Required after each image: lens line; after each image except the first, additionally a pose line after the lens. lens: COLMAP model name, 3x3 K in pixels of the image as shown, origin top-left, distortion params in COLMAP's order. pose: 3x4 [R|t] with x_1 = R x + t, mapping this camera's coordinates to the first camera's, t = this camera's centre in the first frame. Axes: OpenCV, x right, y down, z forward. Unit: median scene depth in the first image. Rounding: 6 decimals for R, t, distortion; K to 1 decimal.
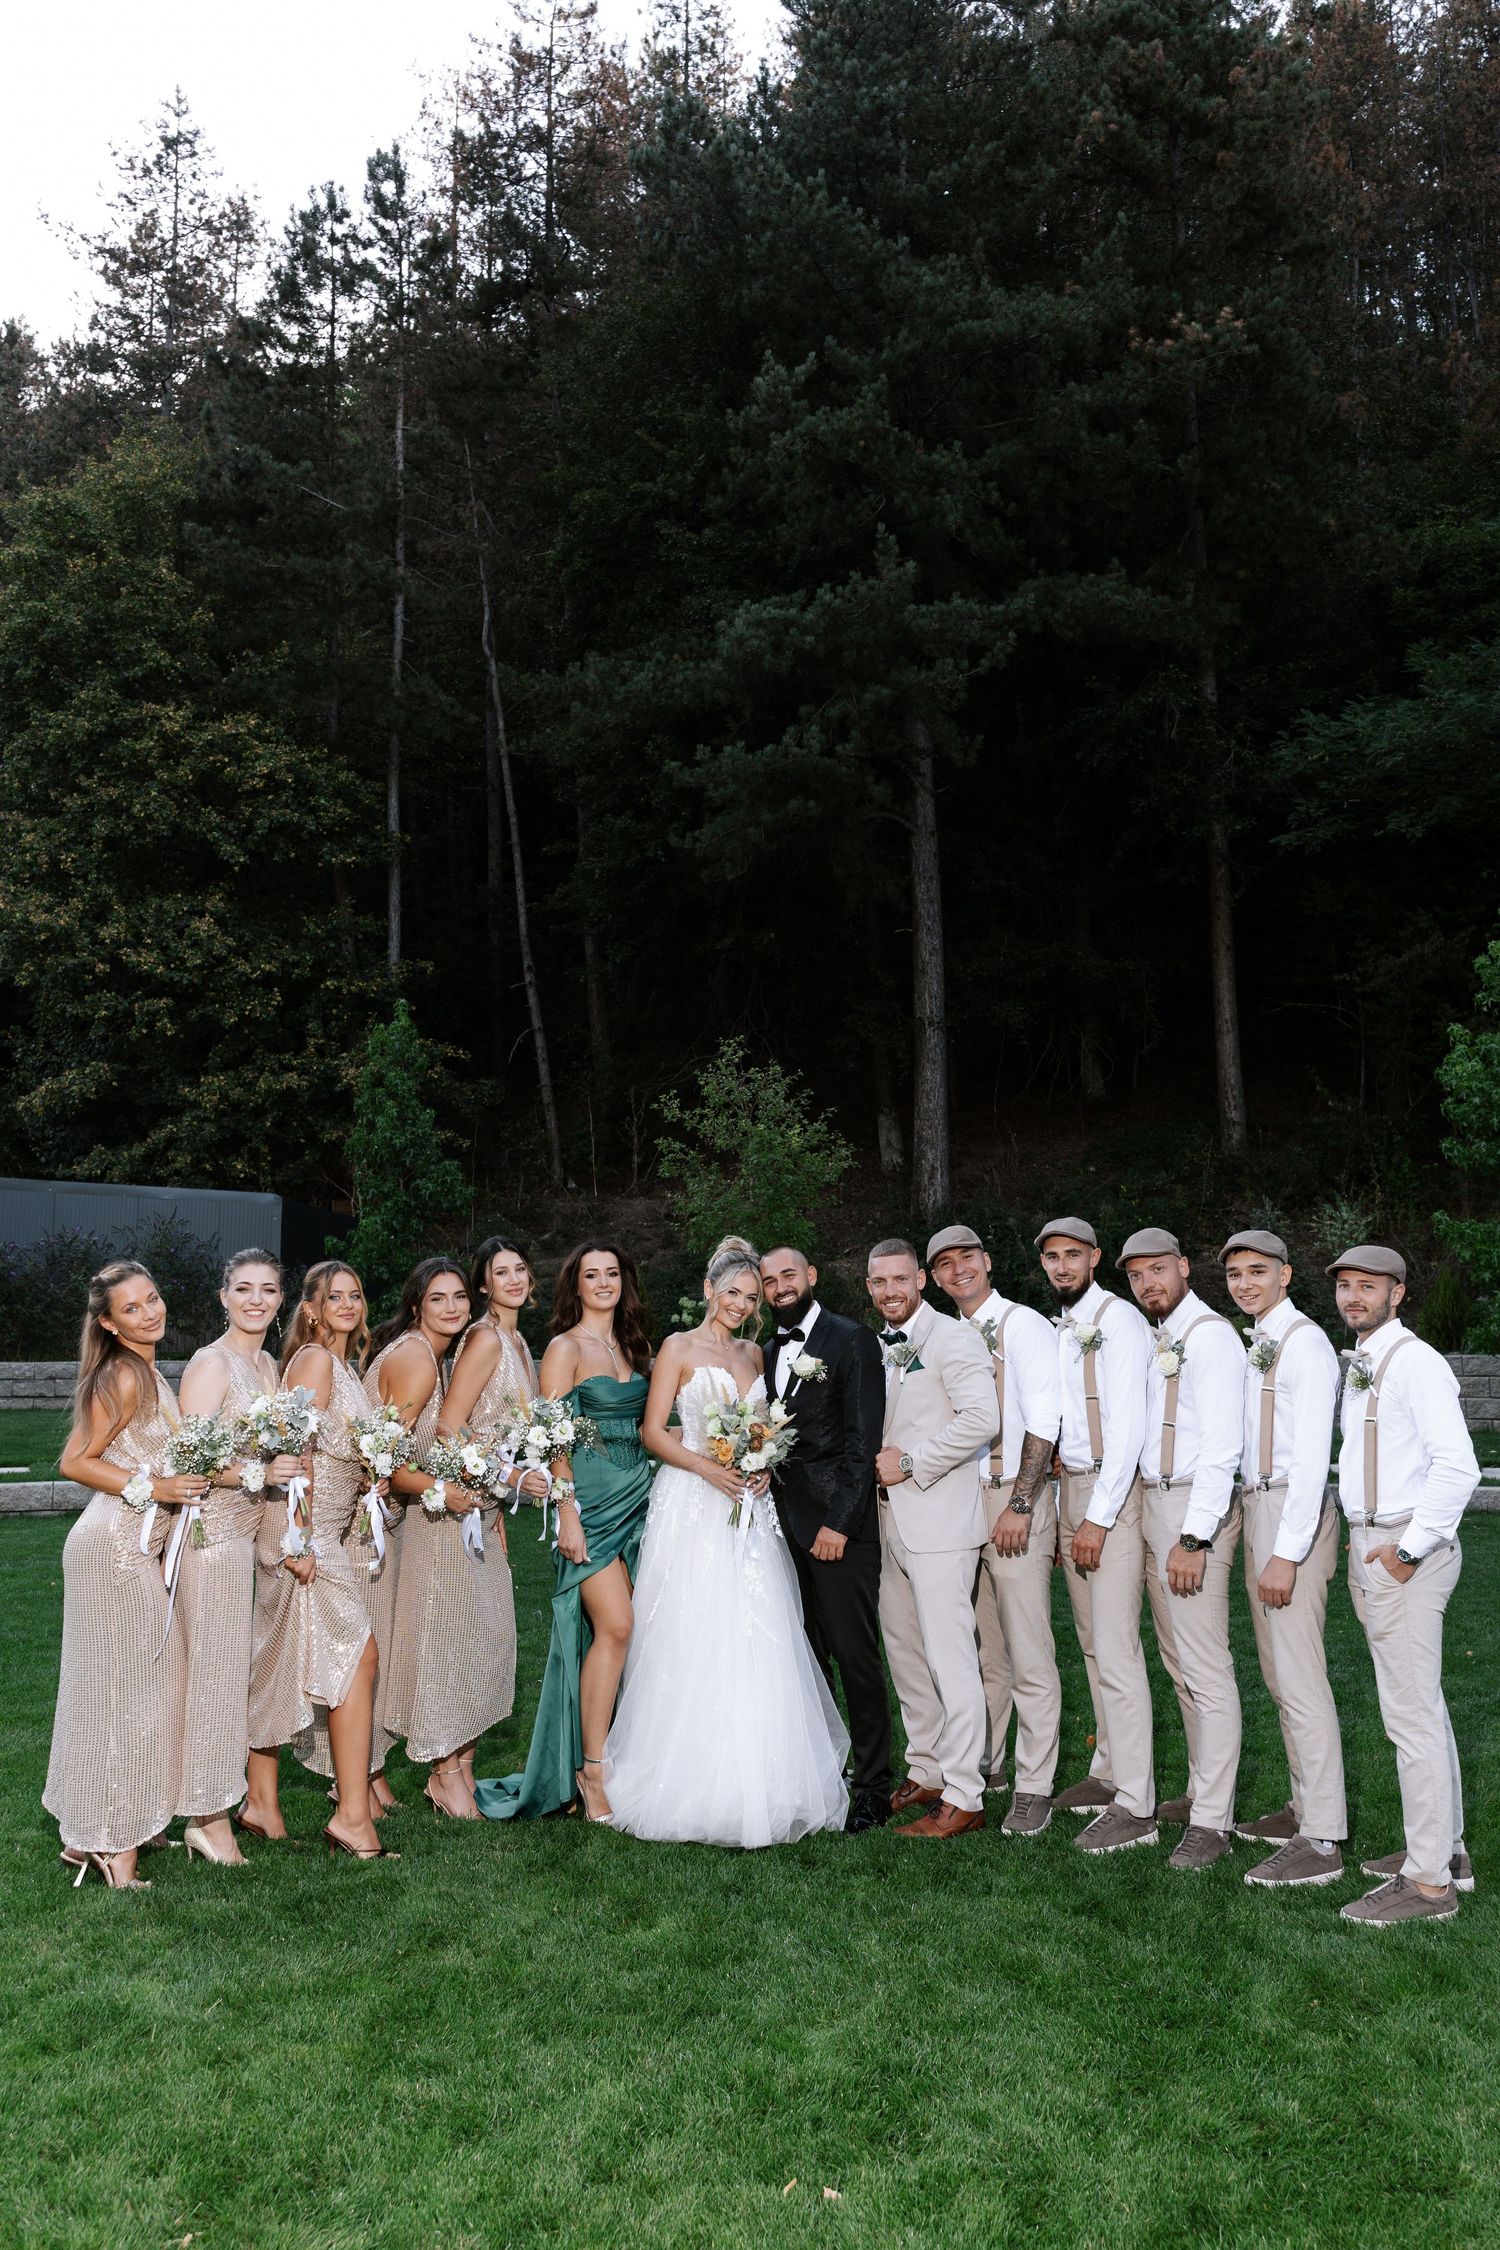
lens RADIAL K [[1911.7, 0, 750.0], [0, 1911.7, 1125.0], [0, 0, 1]] dist [0.006754, -0.001895]
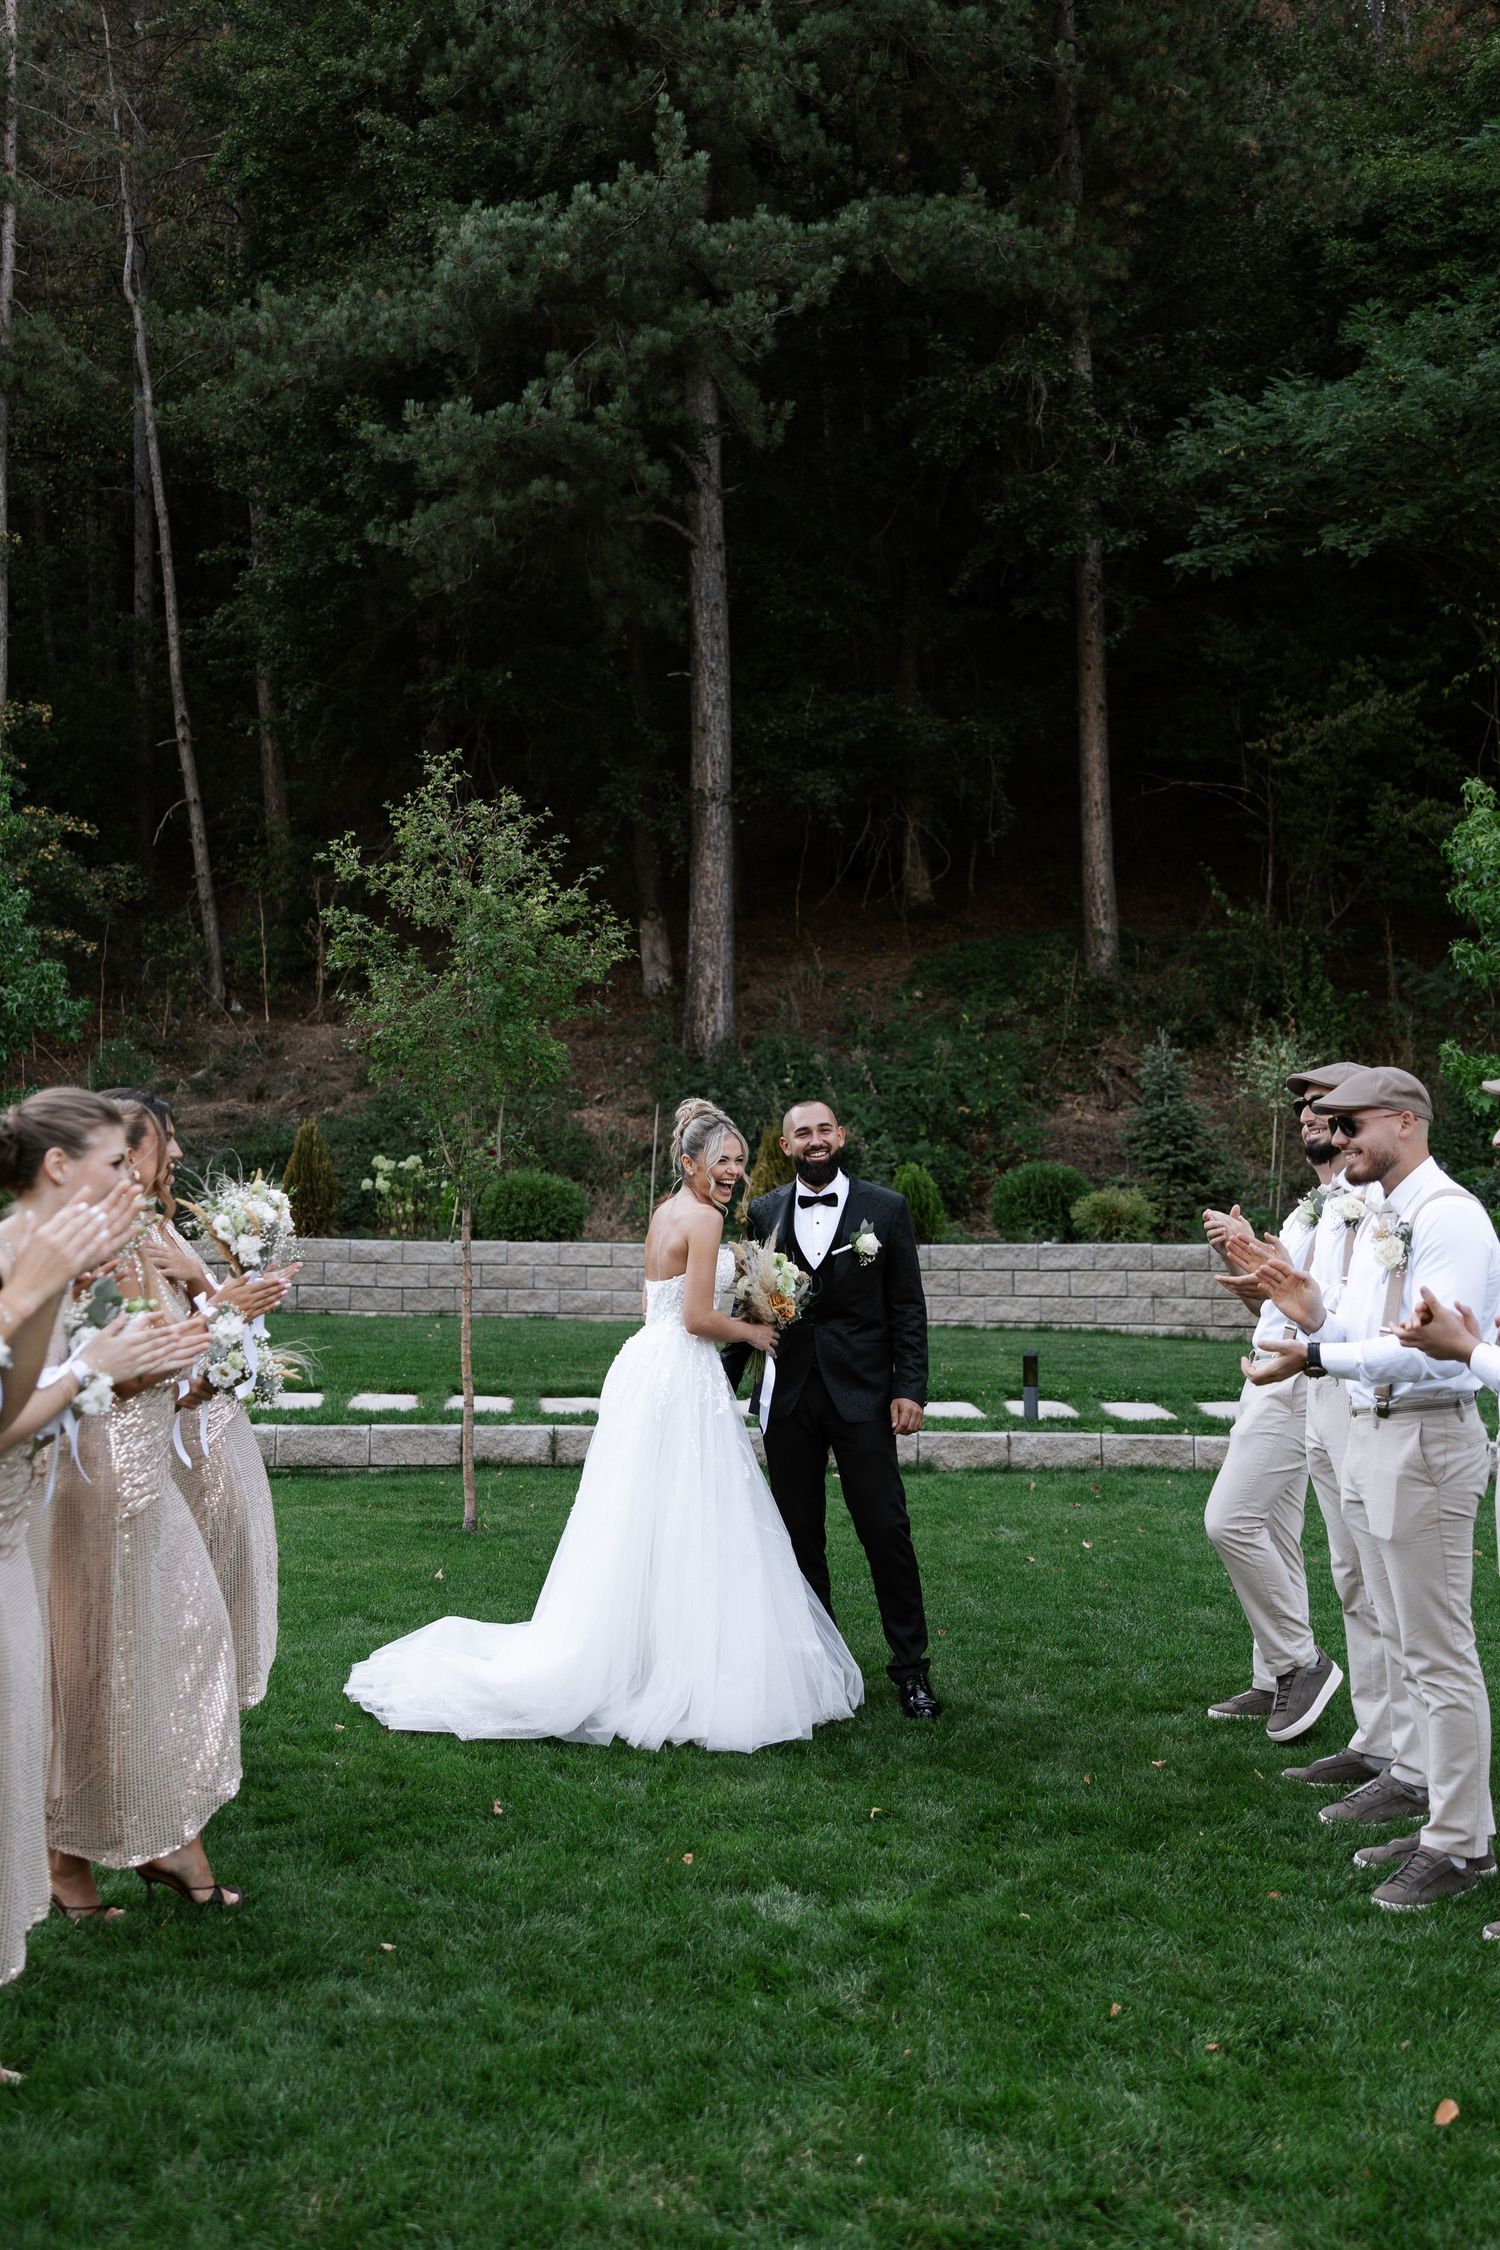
lens RADIAL K [[2226.2, 0, 625.6], [0, 2226.2, 1019.7], [0, 0, 1]] dist [0.006047, 0.010016]
pose [[0.997567, 0.013697, 0.068353, 0.001061], [-0.015571, 0.999515, 0.026952, 0.012259], [-0.067951, -0.027951, 0.997297, 0.130214]]
